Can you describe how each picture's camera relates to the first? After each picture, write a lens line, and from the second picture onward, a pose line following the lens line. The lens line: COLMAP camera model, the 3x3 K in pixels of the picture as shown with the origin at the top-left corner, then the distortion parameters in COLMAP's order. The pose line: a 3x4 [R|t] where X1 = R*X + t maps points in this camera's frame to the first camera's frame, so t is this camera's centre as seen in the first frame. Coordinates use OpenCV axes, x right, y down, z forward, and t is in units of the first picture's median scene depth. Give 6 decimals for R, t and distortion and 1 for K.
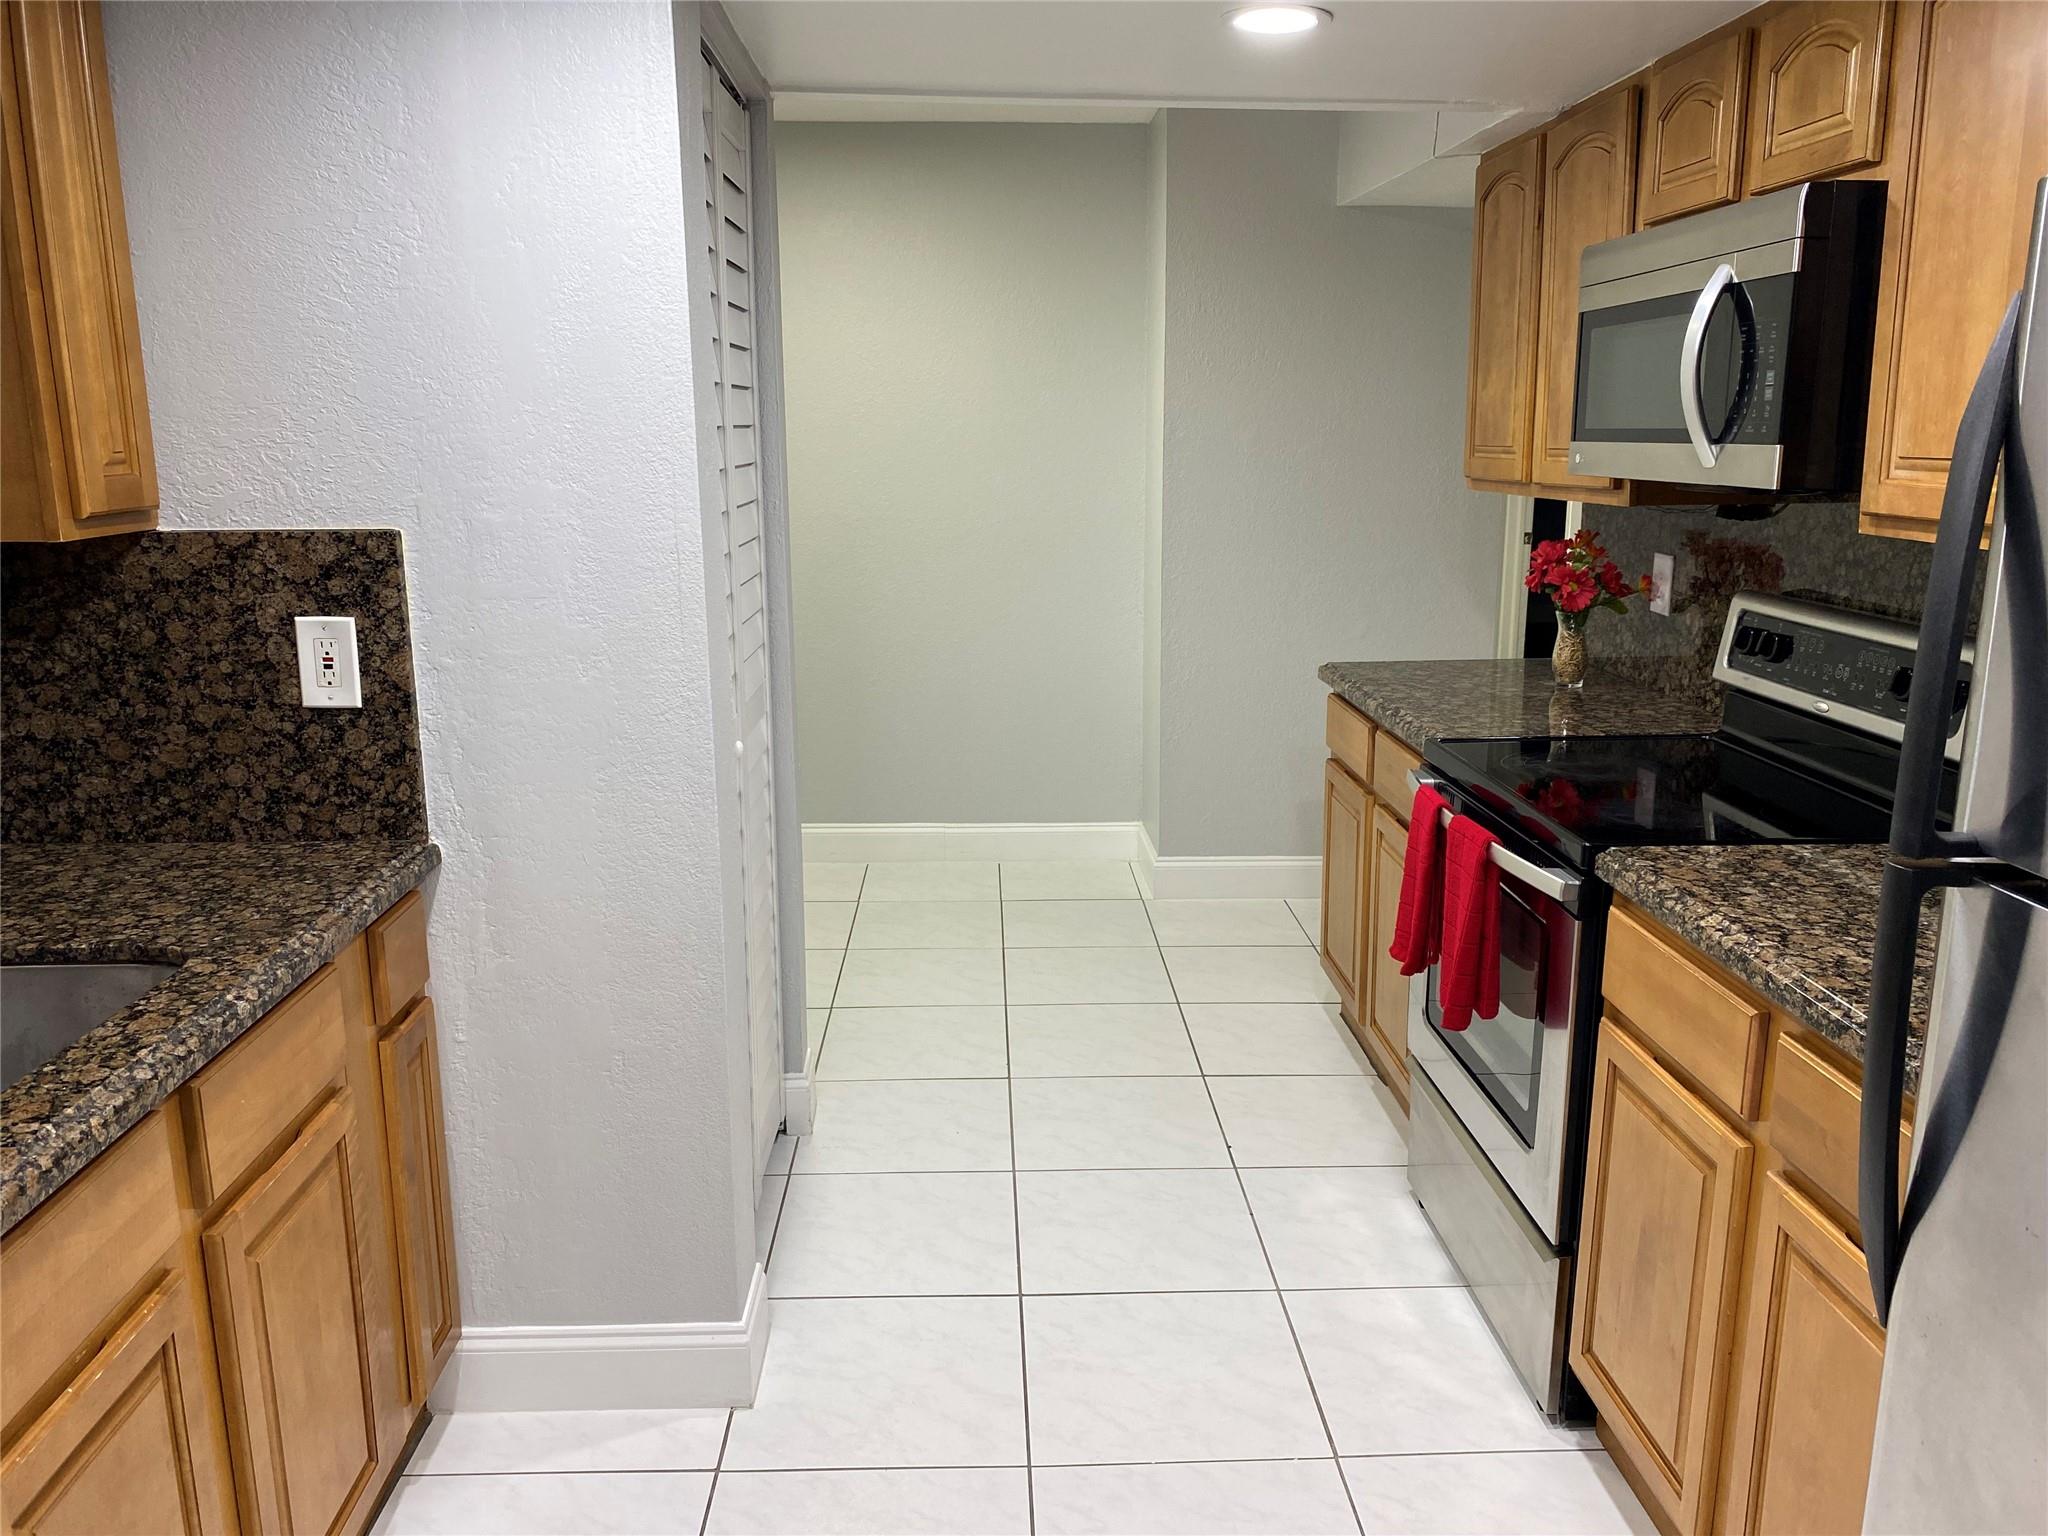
lens RADIAL K [[1560.2, 0, 1024.0], [0, 1560.2, 768.0], [0, 0, 1]] dist [-0.003427, -0.004326]
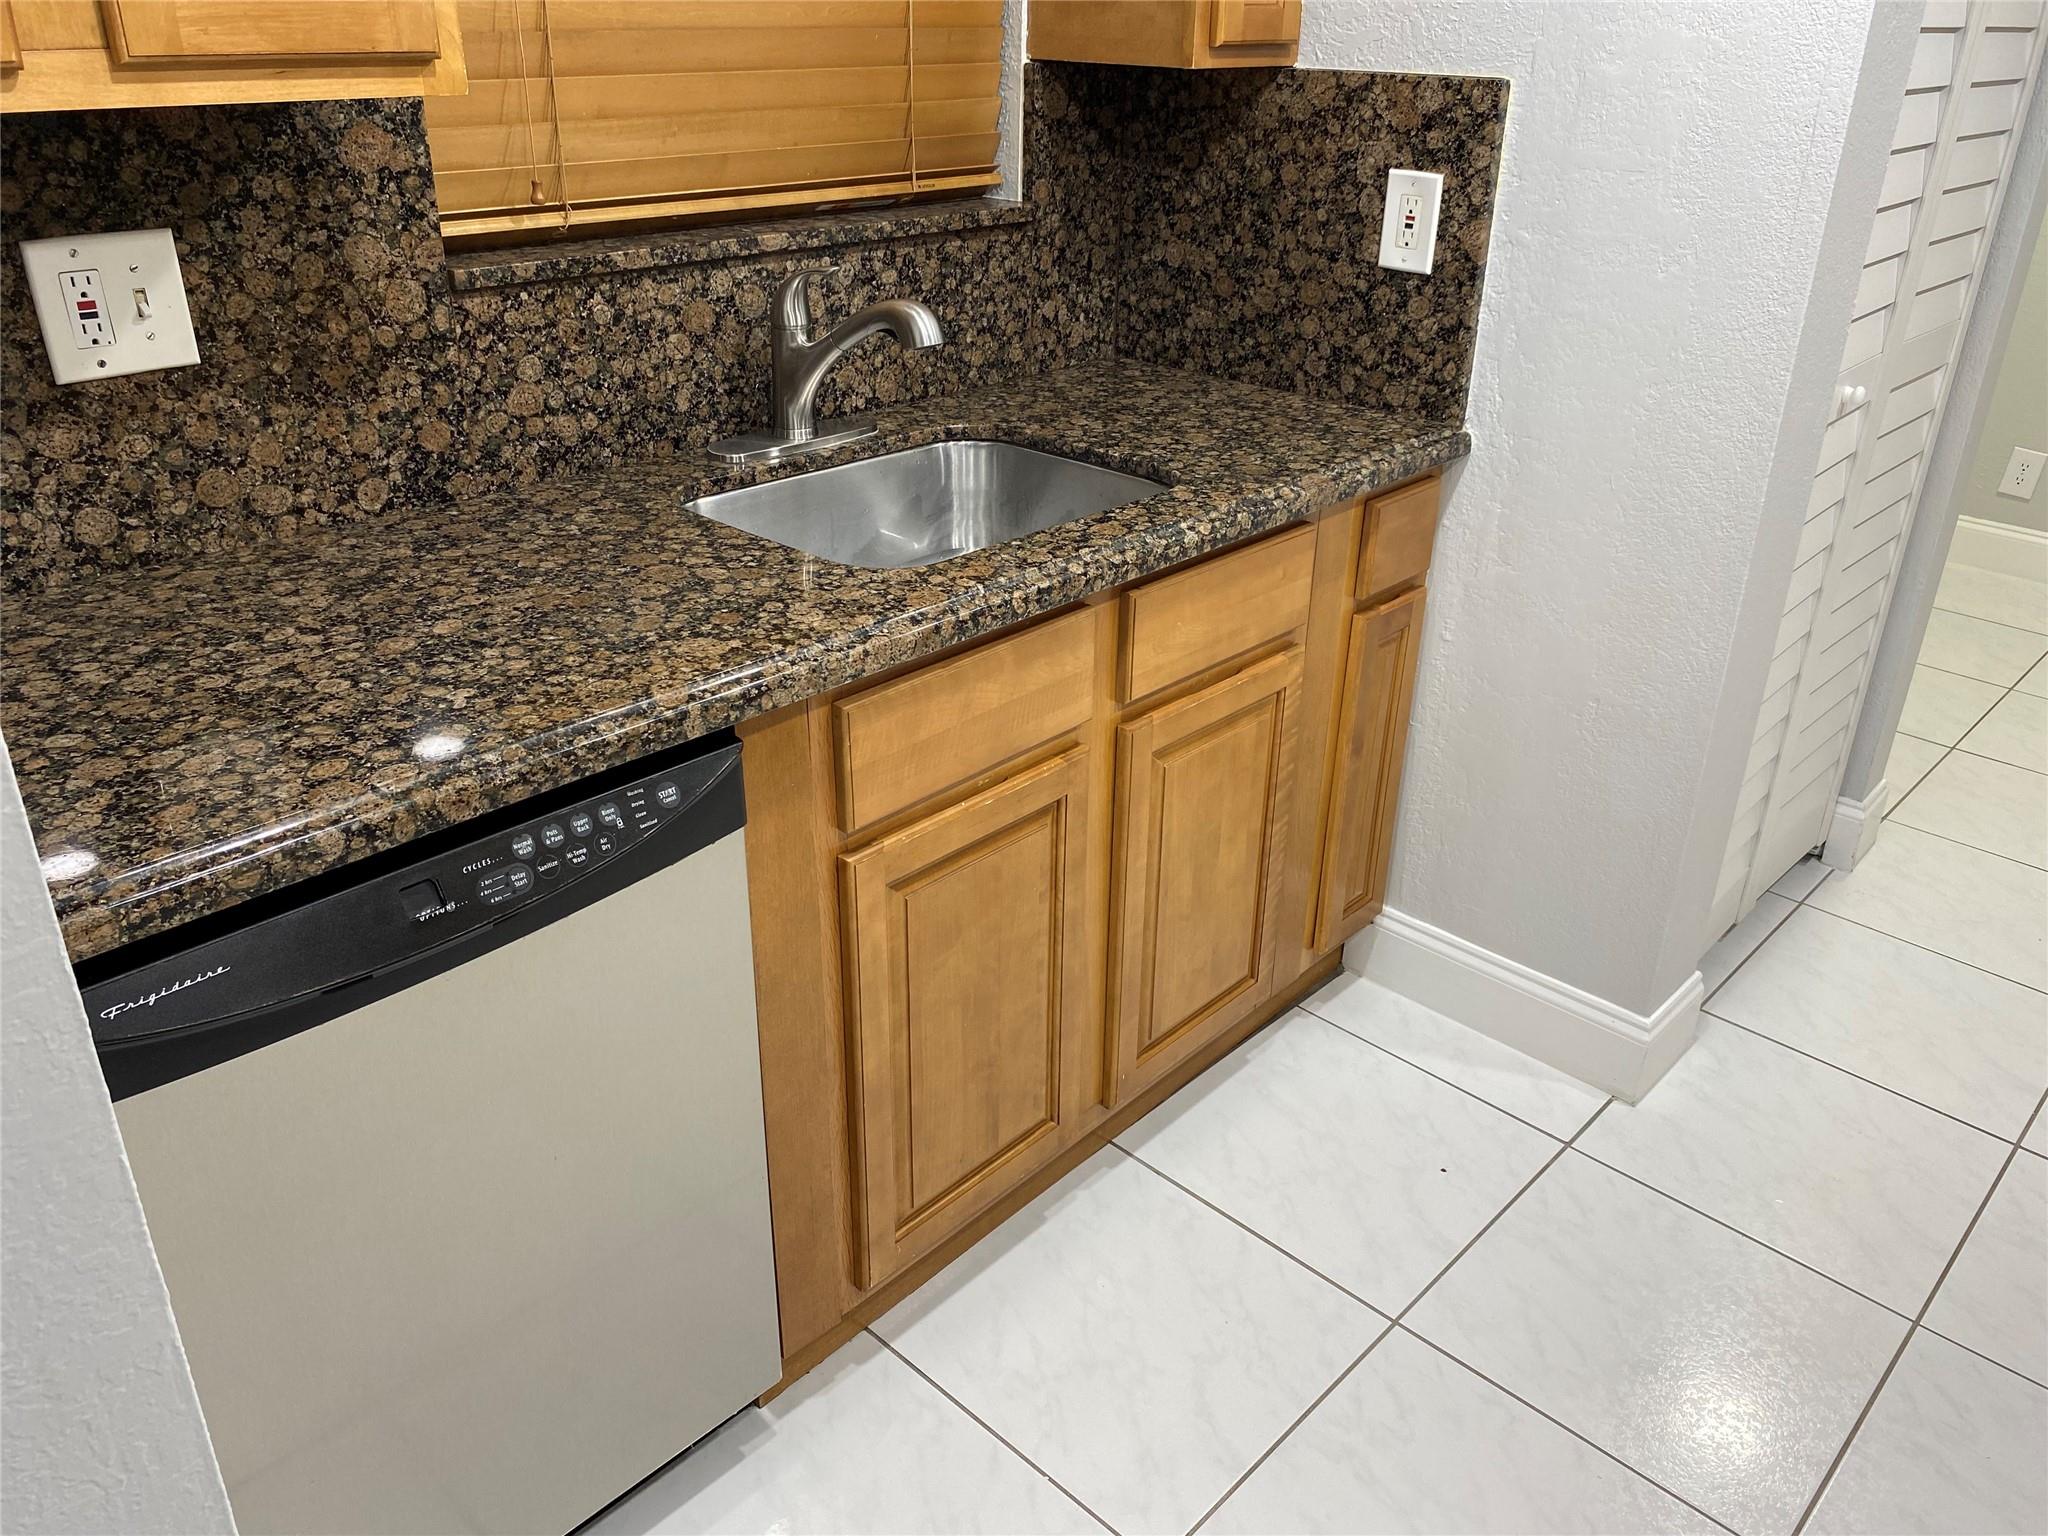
lens RADIAL K [[1551.3, 0, 1024.0], [0, 1551.3, 768.0], [0, 0, 1]] dist [0.064556, -0.200082]
pose [[0.690092, 0.332441, -0.642850, 0.124010], [-0.171052, 0.938011, 0.301457, -0.000257], [0.703217, -0.098072, 0.704179, 0.117211]]
